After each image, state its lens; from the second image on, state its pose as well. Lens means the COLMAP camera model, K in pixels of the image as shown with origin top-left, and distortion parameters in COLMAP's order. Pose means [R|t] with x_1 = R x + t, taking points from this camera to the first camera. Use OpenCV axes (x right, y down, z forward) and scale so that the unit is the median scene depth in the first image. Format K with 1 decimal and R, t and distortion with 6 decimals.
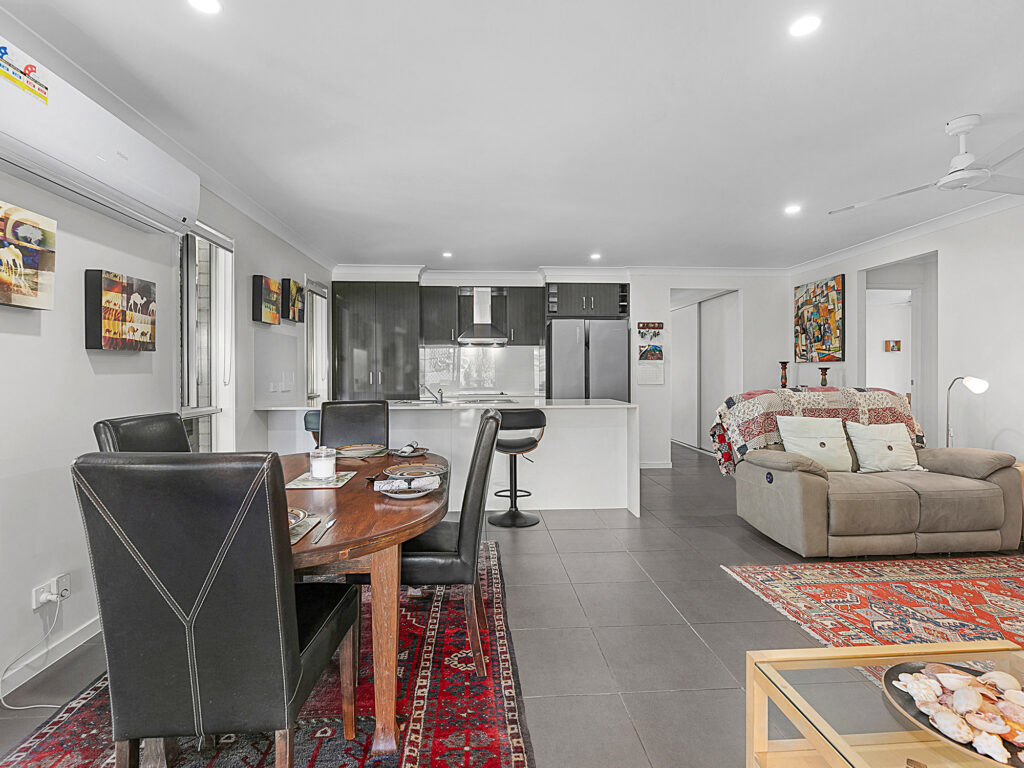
lens RADIAL K [[473.2, 0, 500.8], [0, 473.2, 374.4], [0, 0, 1]] dist [0.002331, 0.000354]
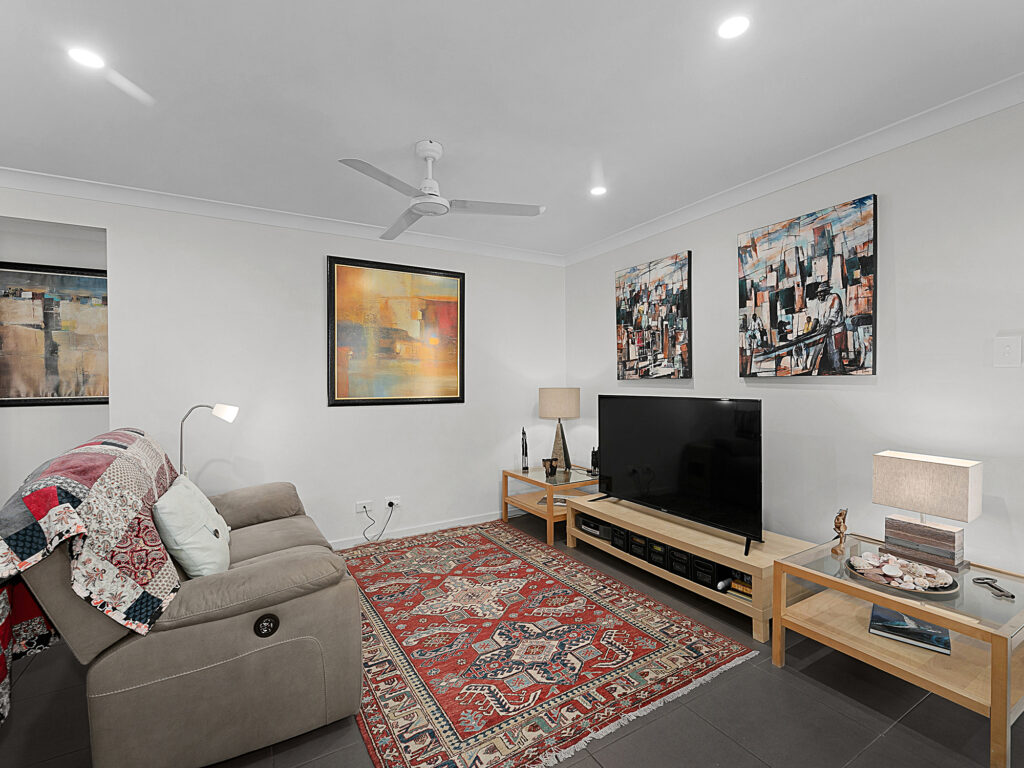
lens RADIAL K [[473.2, 0, 500.8], [0, 473.2, 374.4], [0, 0, 1]] dist [0.002331, 0.000354]
pose [[-0.464436, 0.014419, 0.885489, 0.022145], [0.016980, 0.999829, -0.007374, -0.042511], [-0.885444, 0.011610, -0.464601, 1.310221]]
